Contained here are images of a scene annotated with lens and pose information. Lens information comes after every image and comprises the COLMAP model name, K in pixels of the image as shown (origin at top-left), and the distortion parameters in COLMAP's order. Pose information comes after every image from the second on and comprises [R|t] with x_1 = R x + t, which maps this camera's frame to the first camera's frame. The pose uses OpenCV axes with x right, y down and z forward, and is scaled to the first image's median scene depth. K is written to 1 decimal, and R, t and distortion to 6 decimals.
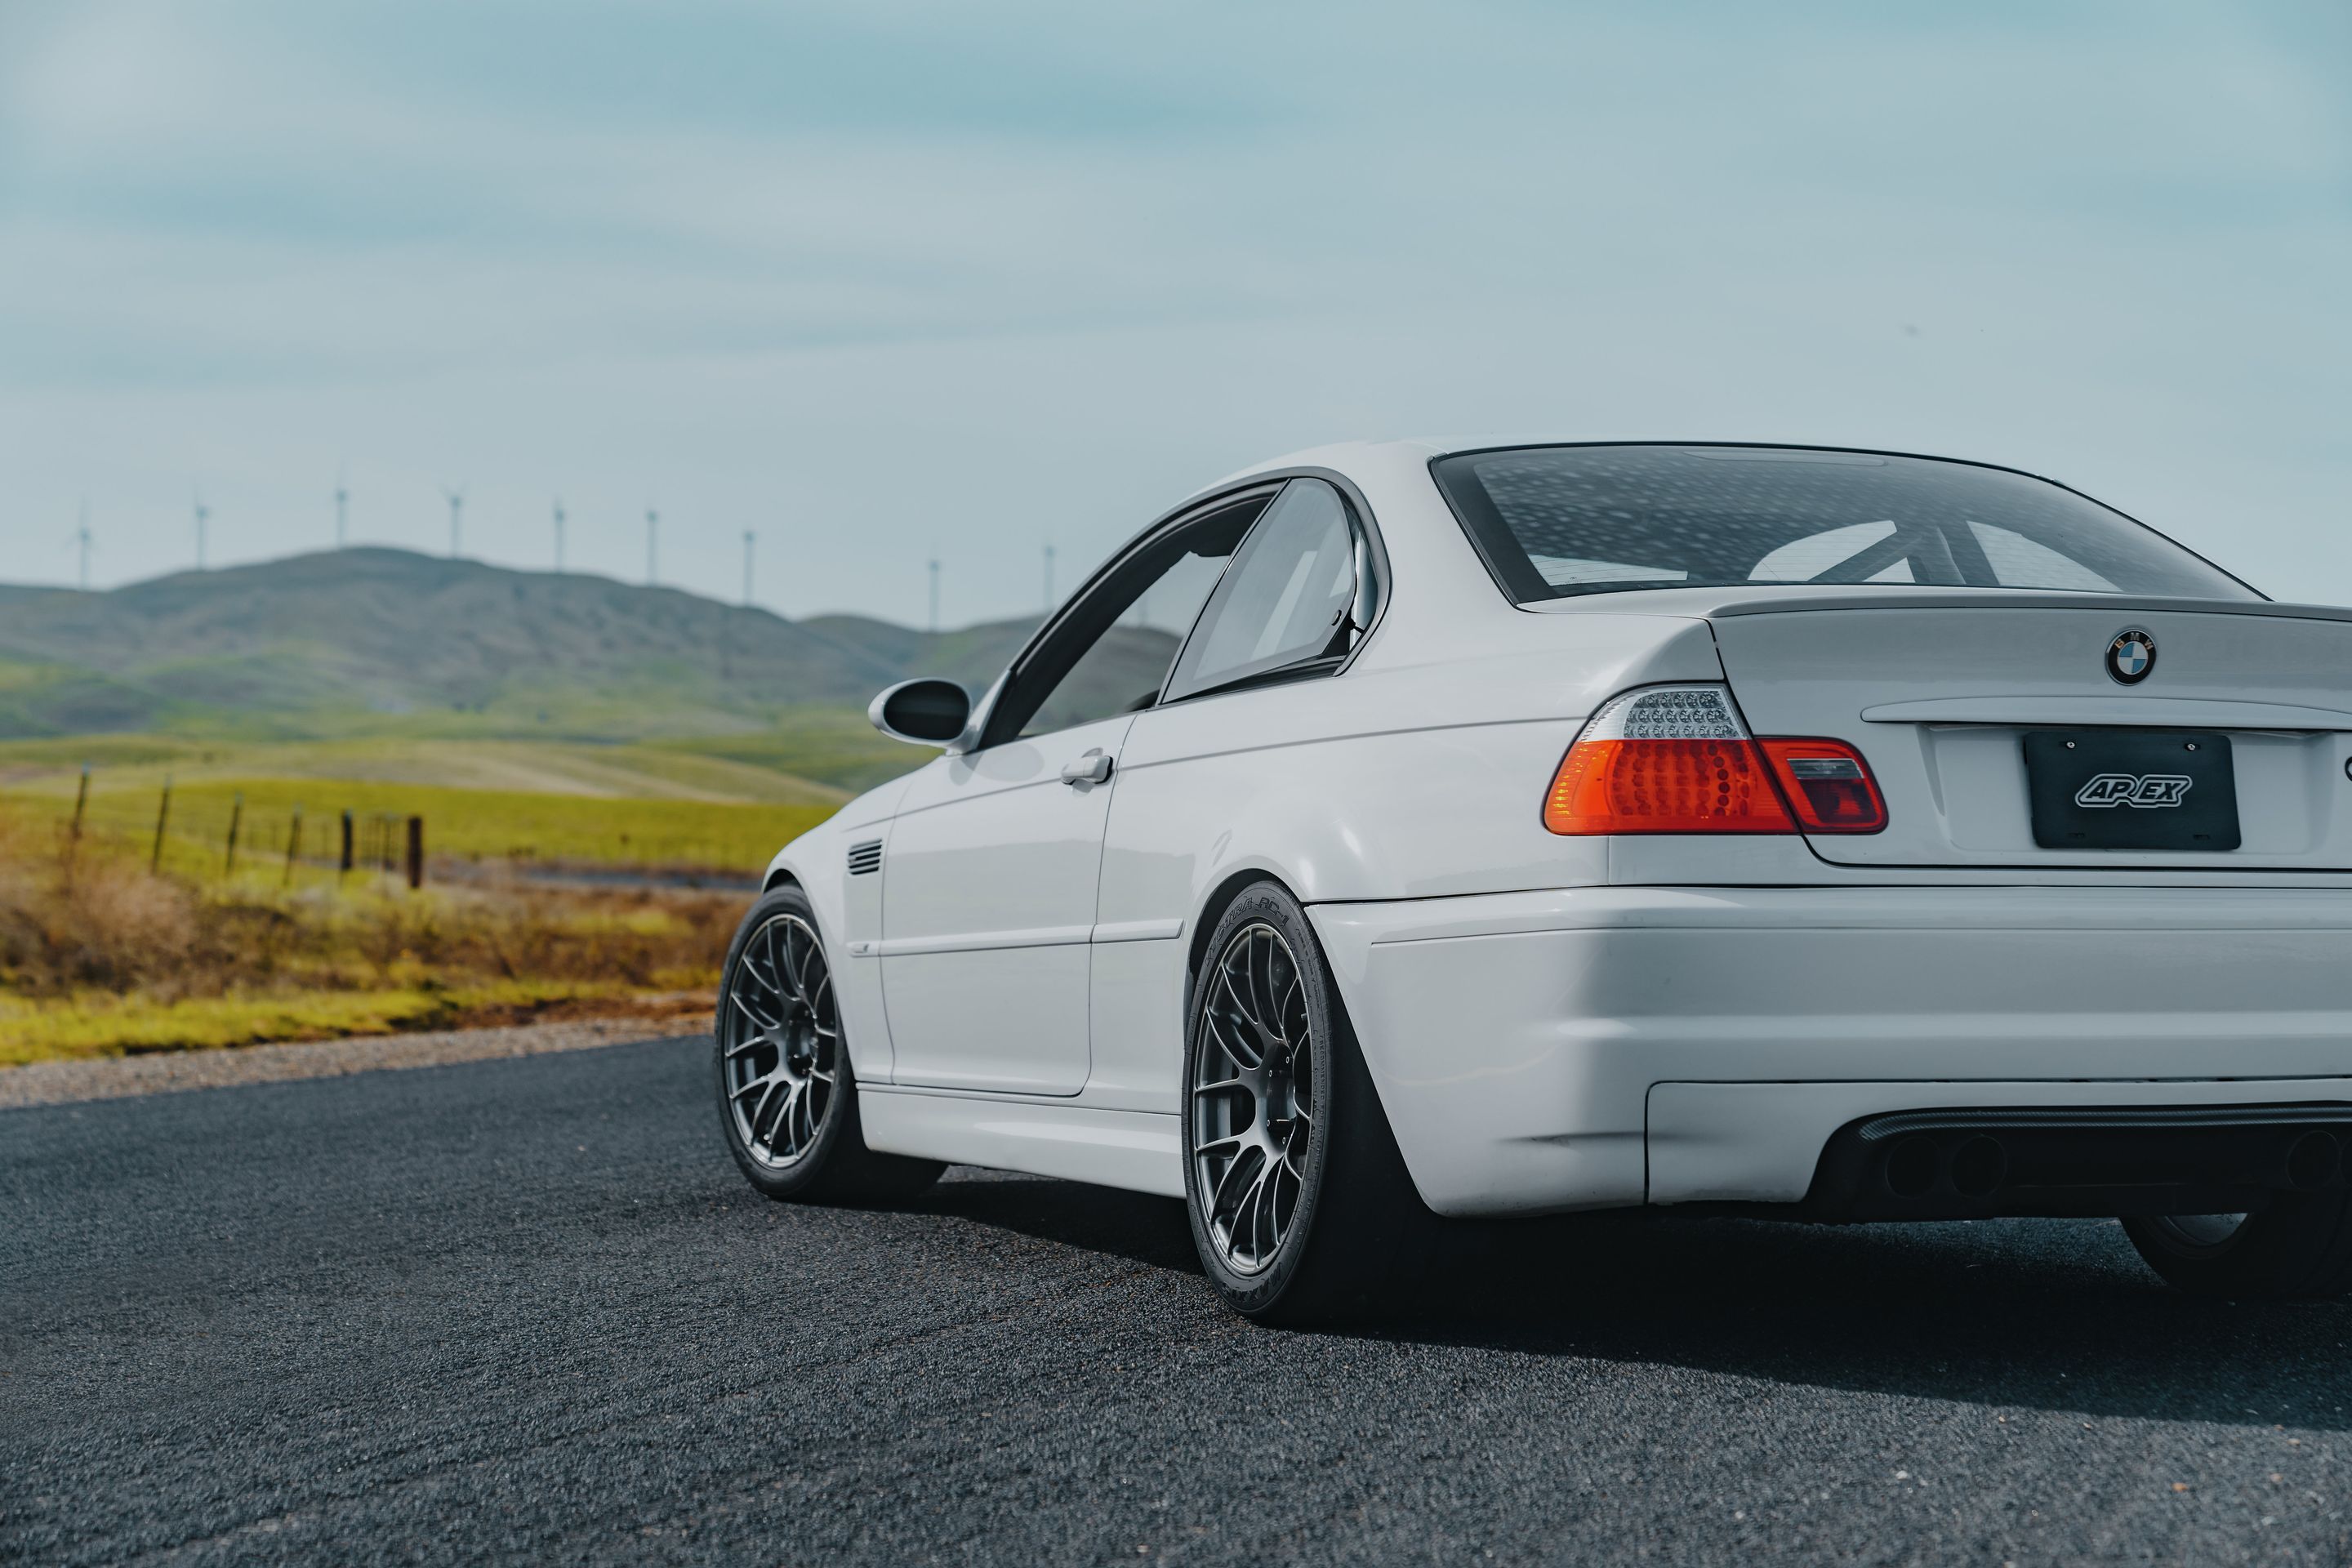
lens RADIAL K [[4432.3, 0, 1174.6], [0, 4432.3, 781.3], [0, 0, 1]] dist [0.037094, 0.019722]
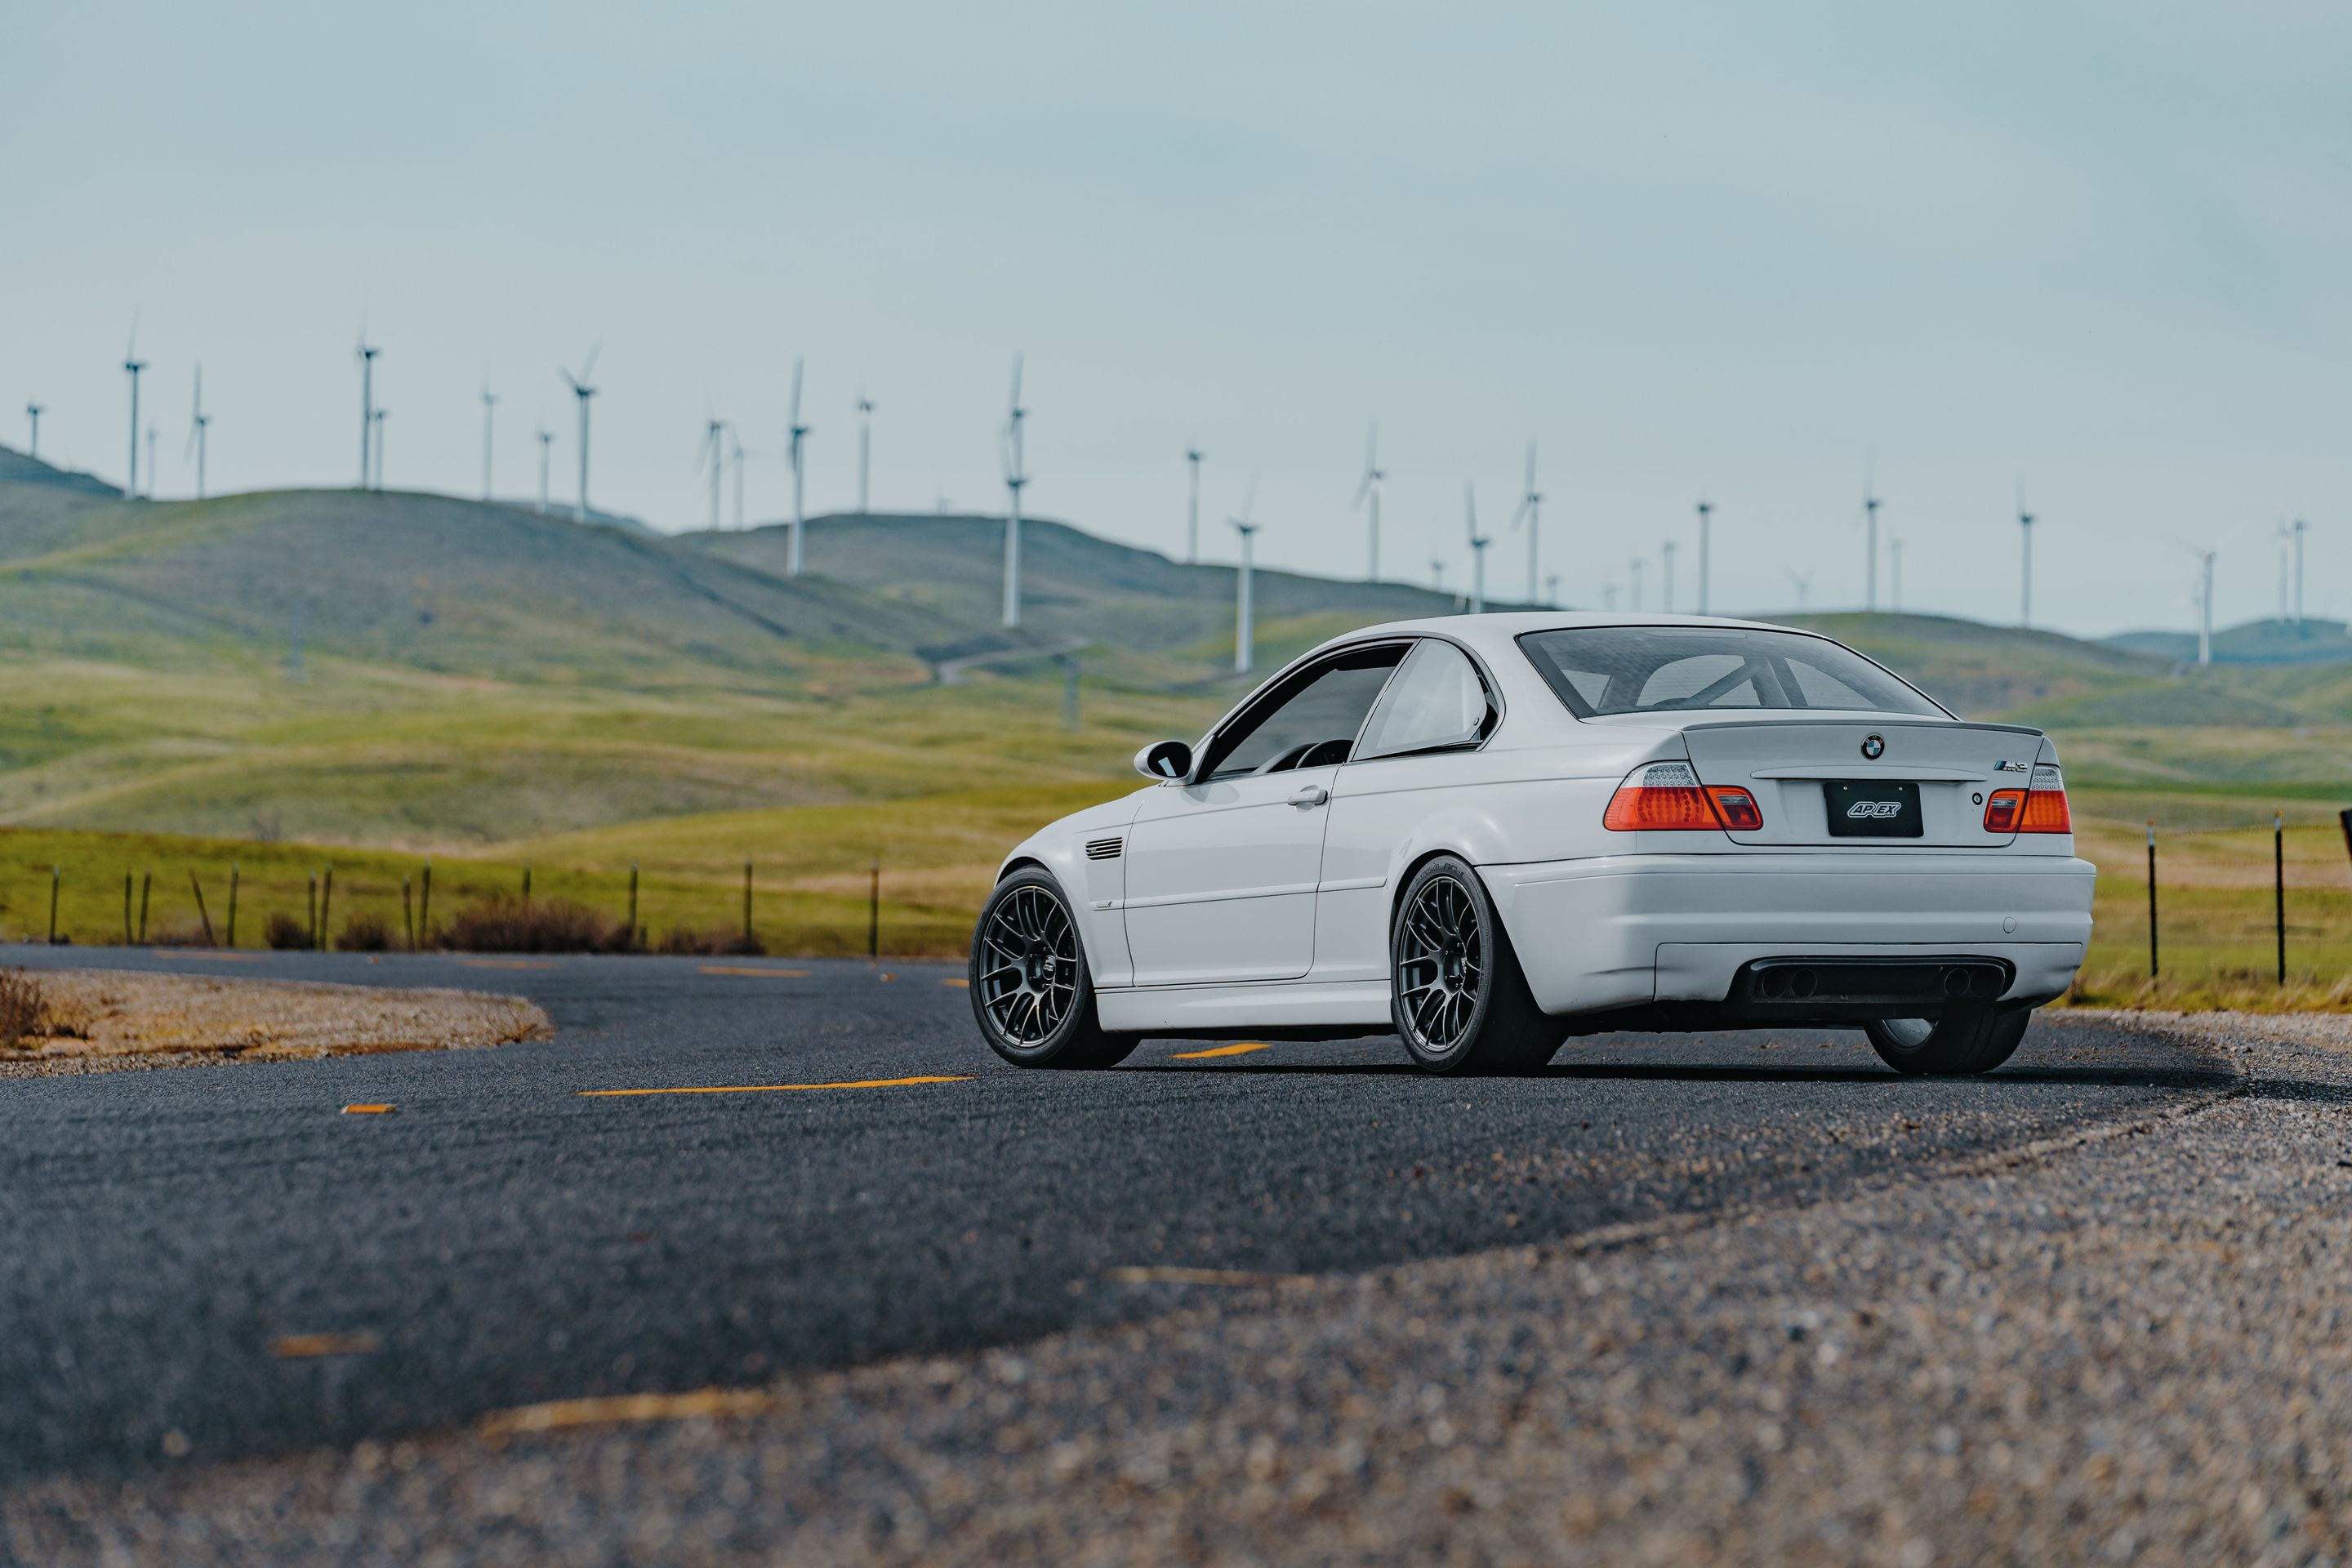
lens RADIAL K [[9929.8, 0, 1175.9], [0, 9929.8, 784.5], [0, 0, 1]] dist [0.110946, 0.386432]
pose [[0.990032, -0.003090, 0.140807, -0.593556], [0.002315, 0.999981, 0.005670, -0.028419], [-0.140822, -0.005288, 0.990021, -2.769870]]
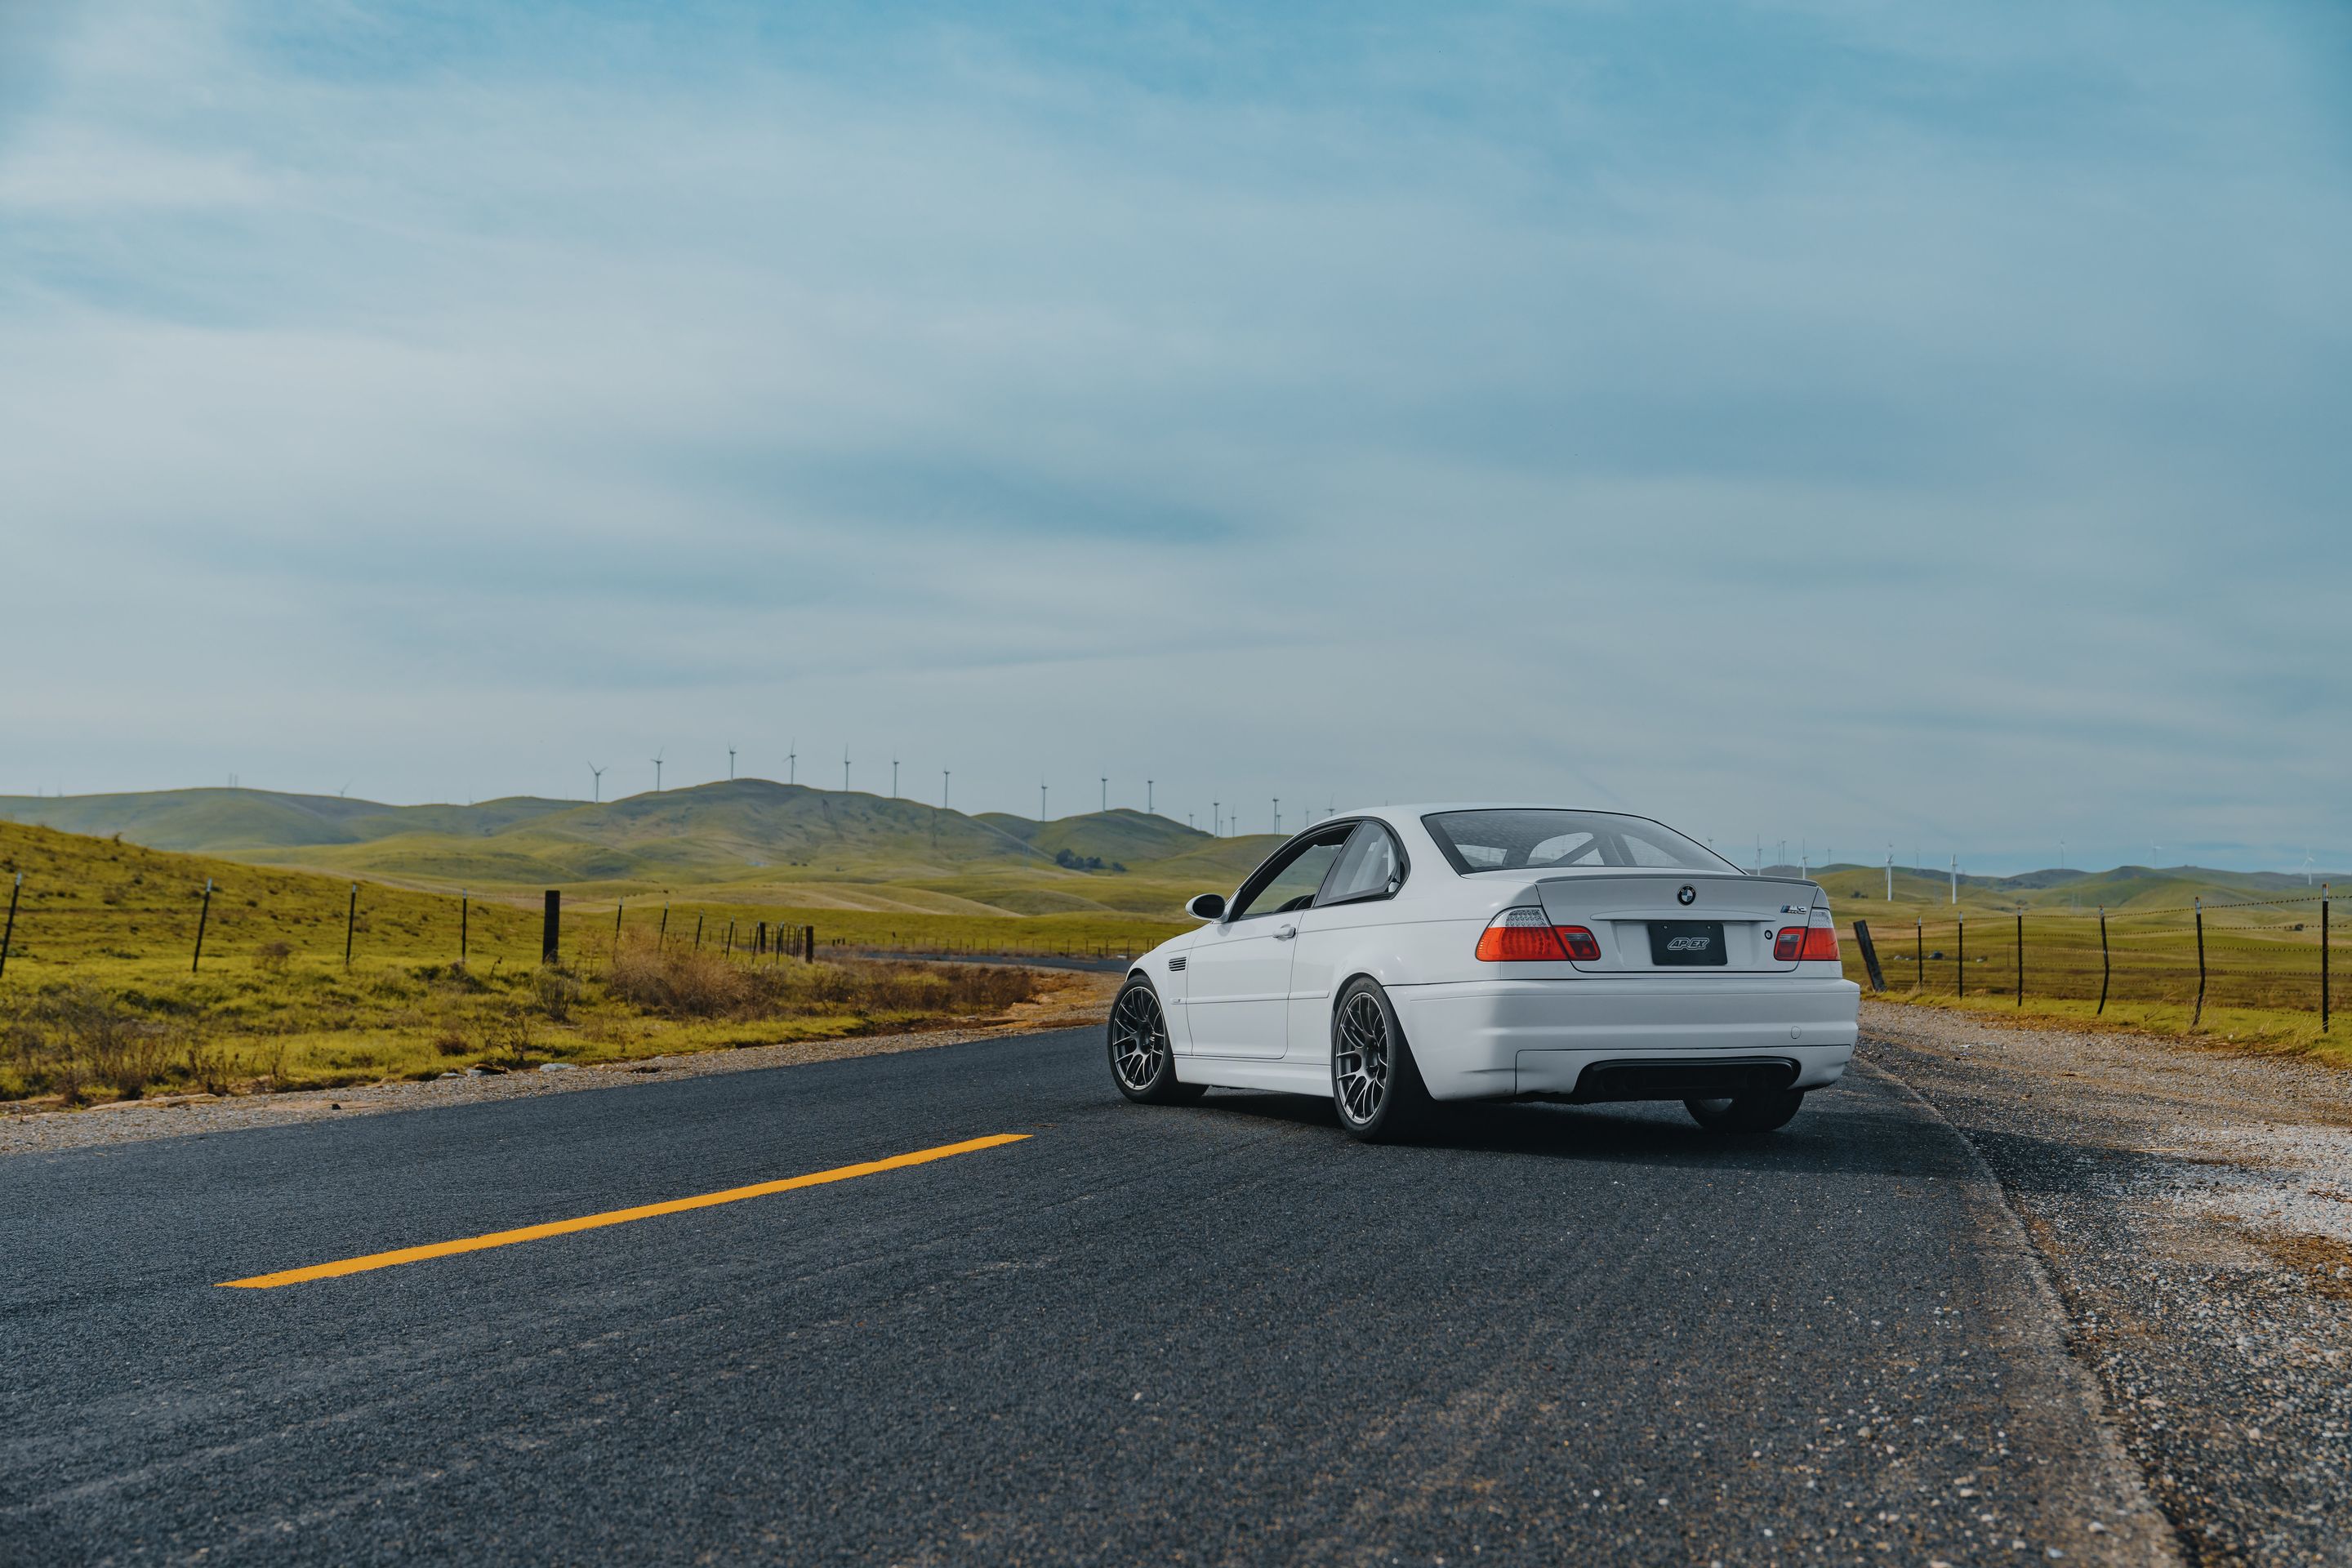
lens RADIAL K [[2376.2, 0, 1171.5], [0, 2376.2, 787.5], [0, 0, 1]] dist [0.009200, 0.002291]
pose [[0.999971, -0.006306, 0.004235, -0.084014], [0.006496, 0.998893, -0.046580, -0.021211], [-0.003936, 0.046606, 0.998906, -0.363273]]
